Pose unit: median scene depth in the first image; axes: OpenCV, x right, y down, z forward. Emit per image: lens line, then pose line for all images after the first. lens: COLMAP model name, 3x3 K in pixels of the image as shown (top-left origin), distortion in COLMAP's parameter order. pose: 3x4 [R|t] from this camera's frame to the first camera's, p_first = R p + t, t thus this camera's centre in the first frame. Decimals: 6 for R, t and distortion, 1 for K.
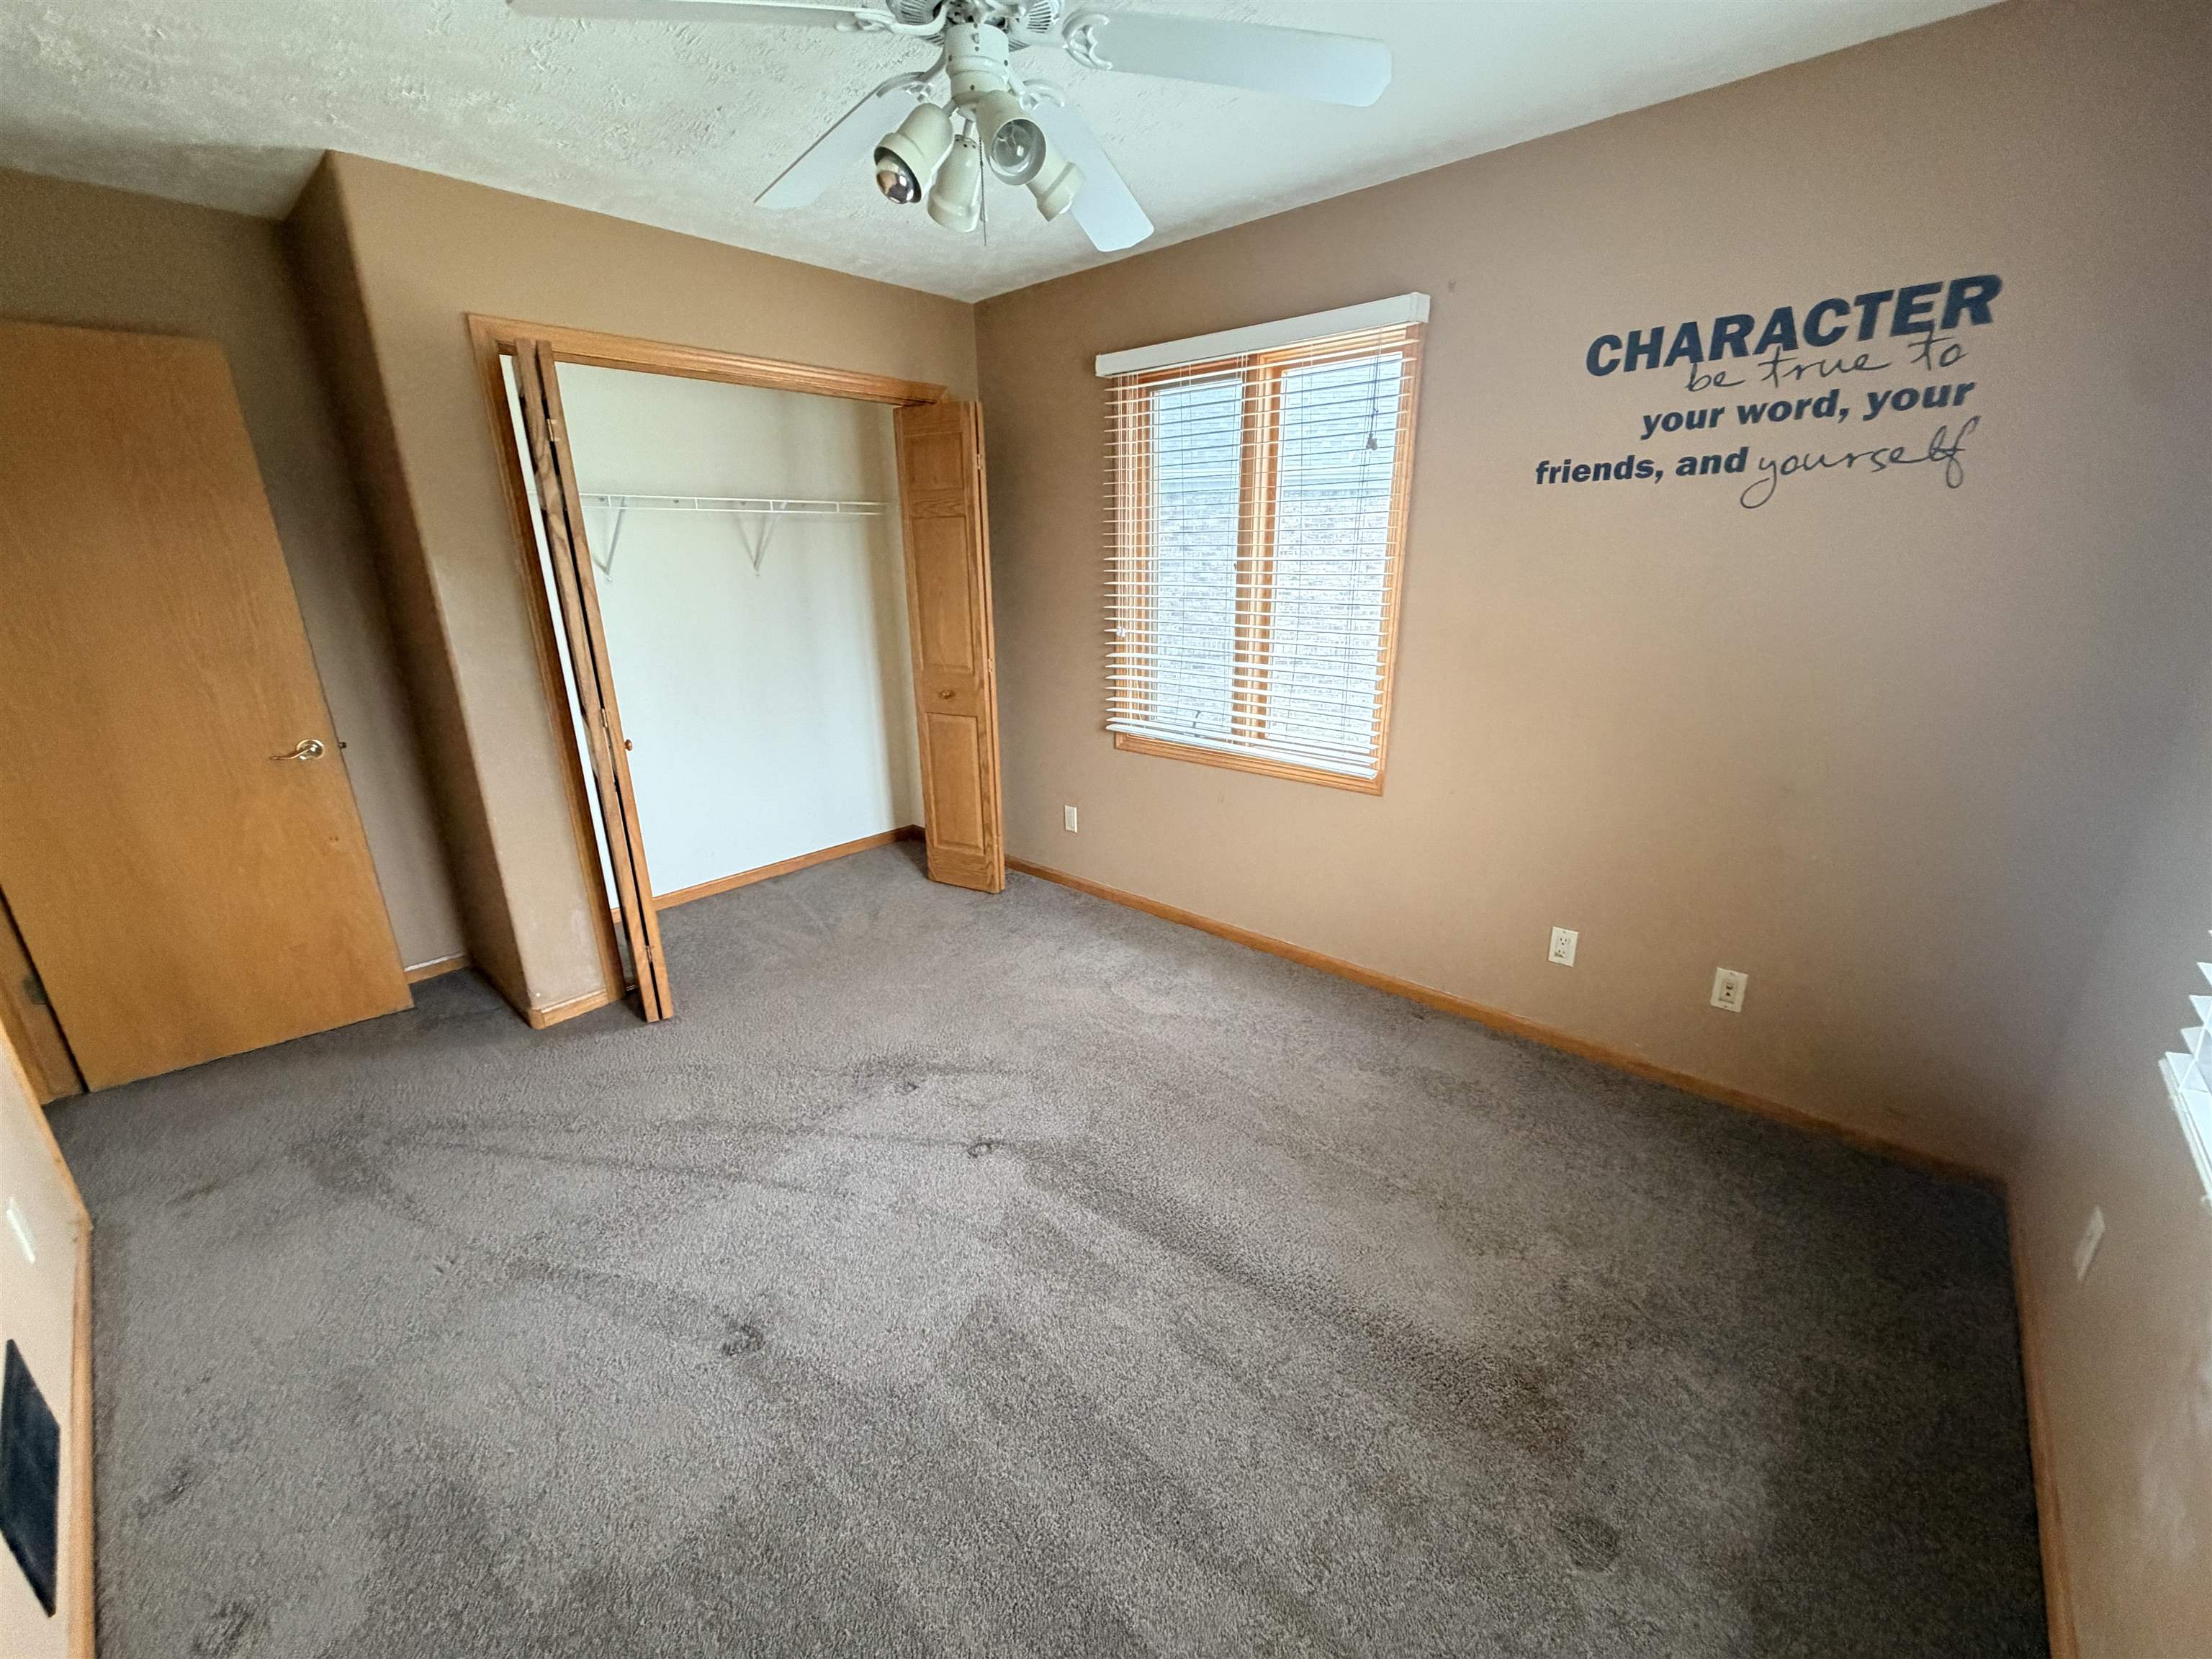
lens RADIAL K [[880.3, 0, 1100.3], [0, 880.3, 846.7], [0, 0, 1]] dist [0.002876, -0.000019]
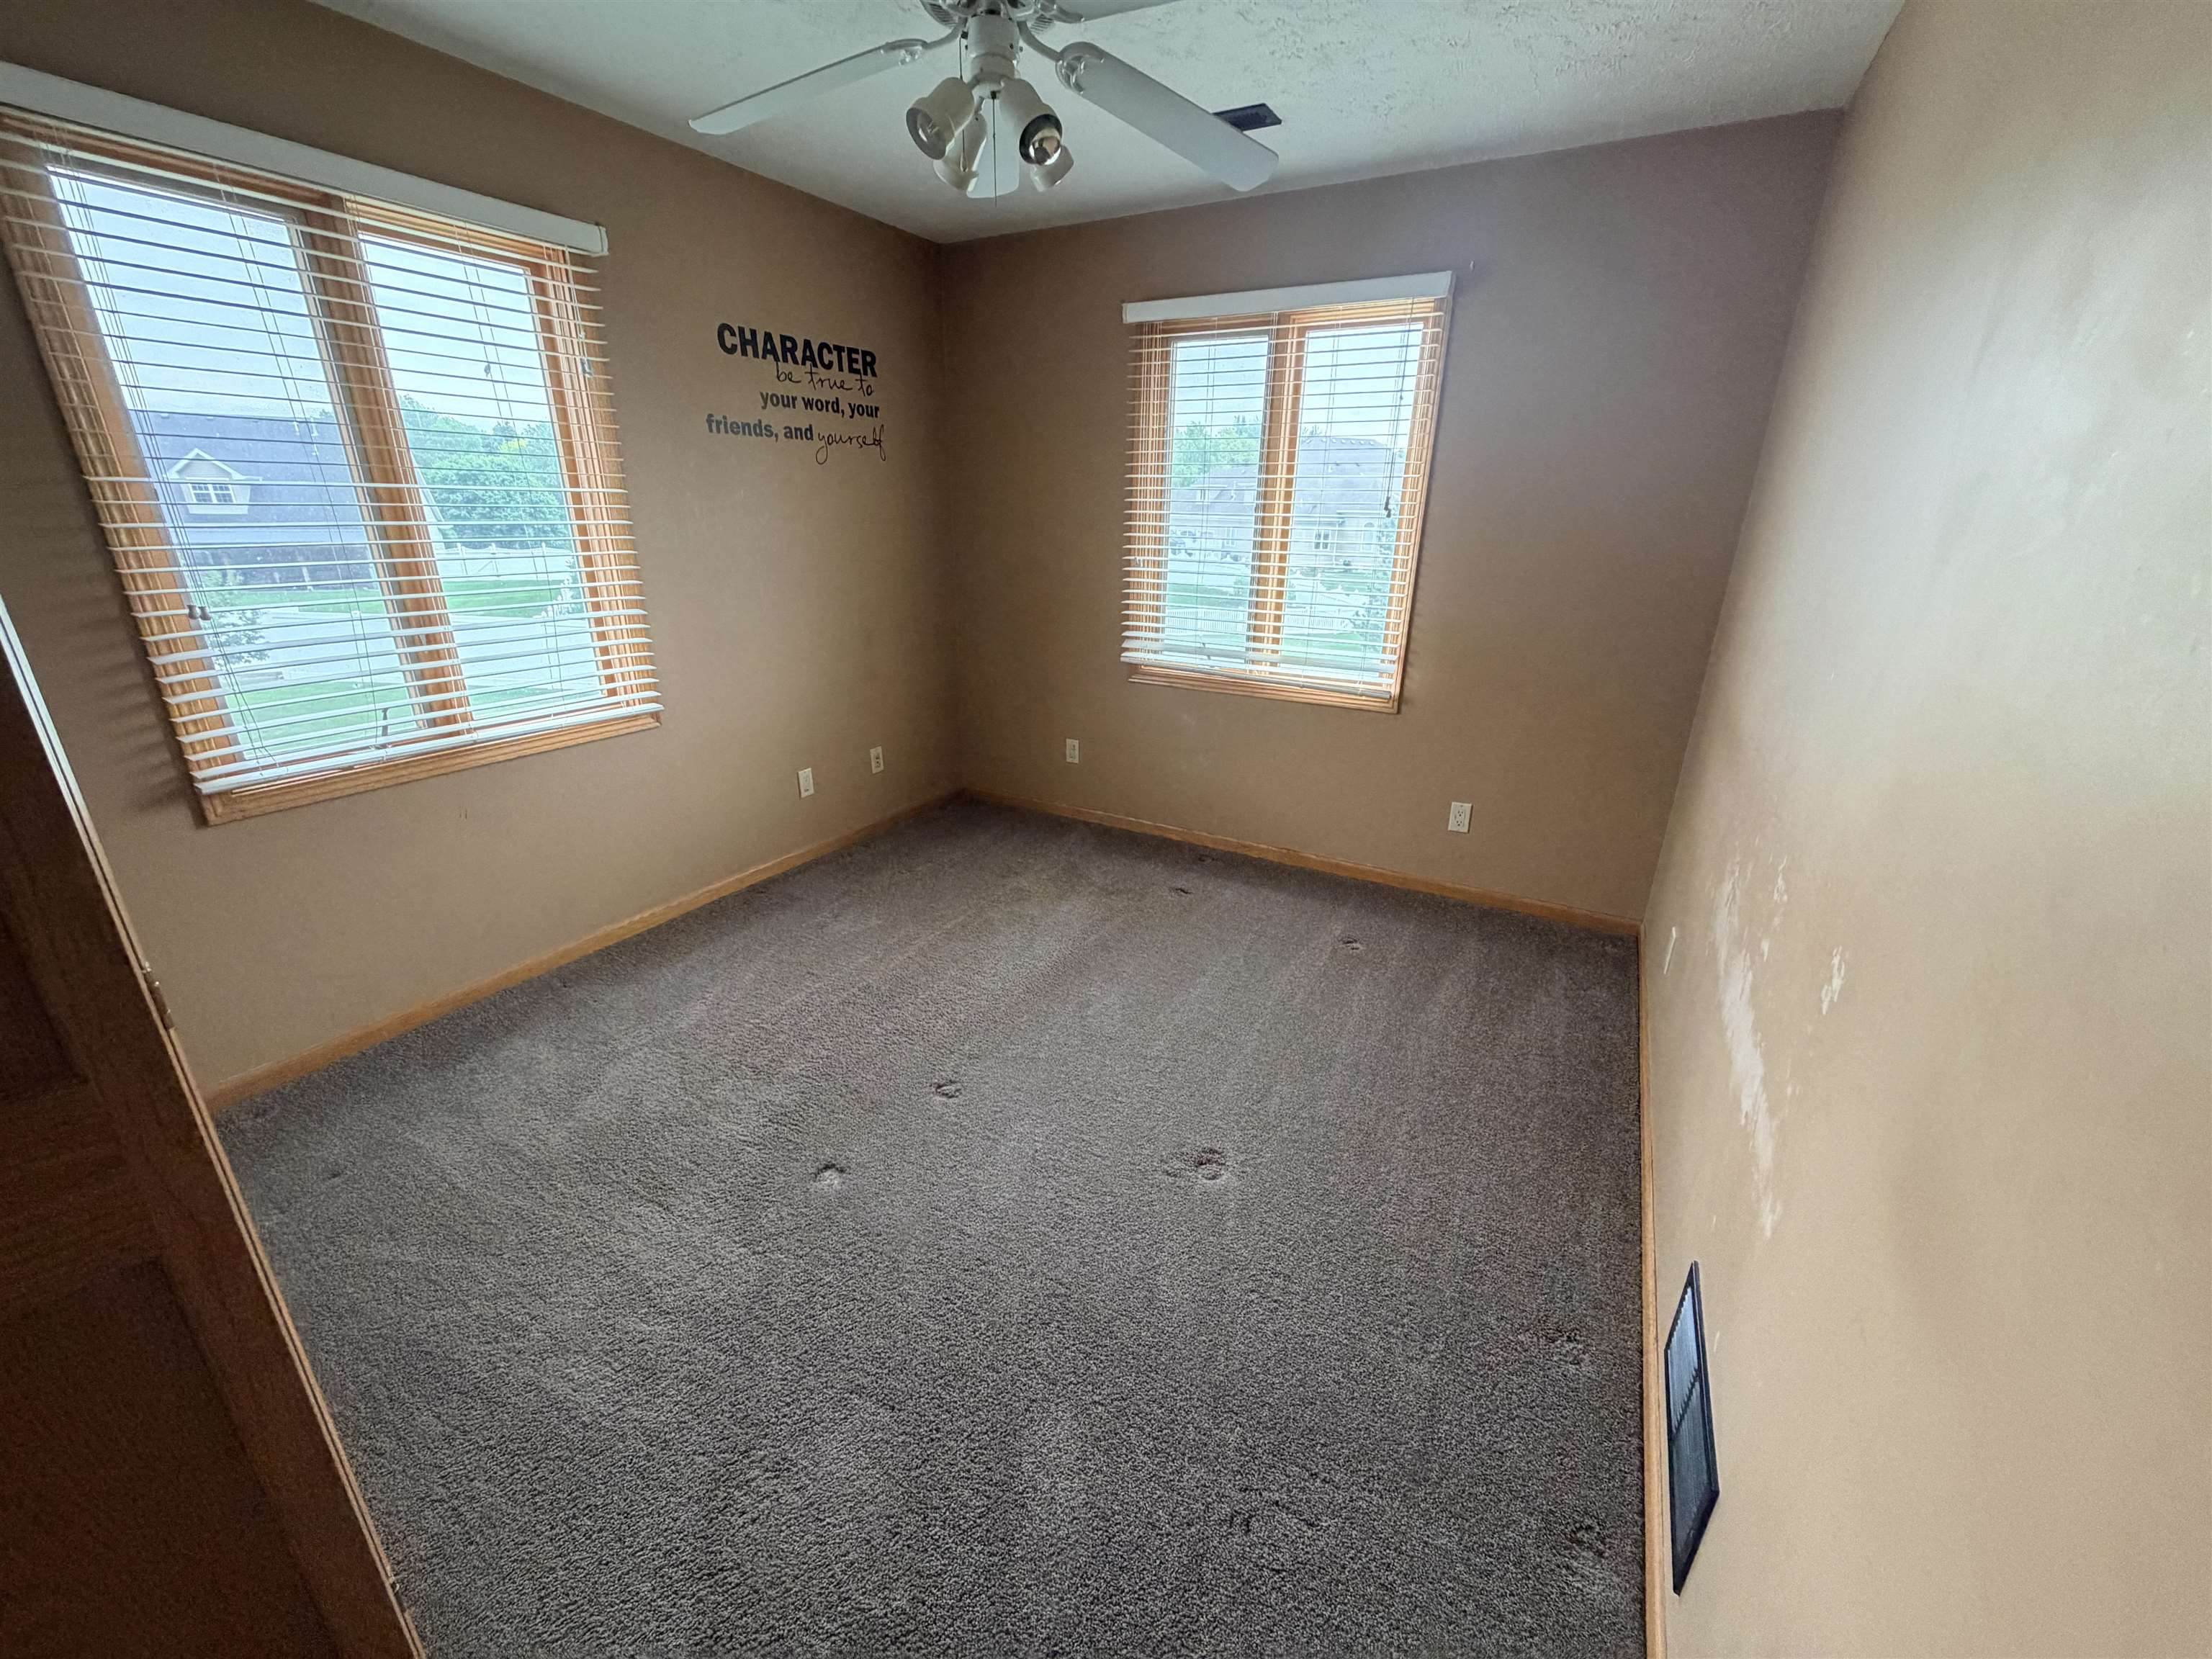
lens RADIAL K [[880.3, 0, 1097.8], [0, 880.3, 822.1], [0, 0, 1]] dist [0.002876, -0.000019]
pose [[-0.204116, -0.332988, 0.920574, -1.059955], [0.292953, 0.876501, 0.382001, -0.278666], [-0.934085, 0.347657, -0.081357, 0.888618]]
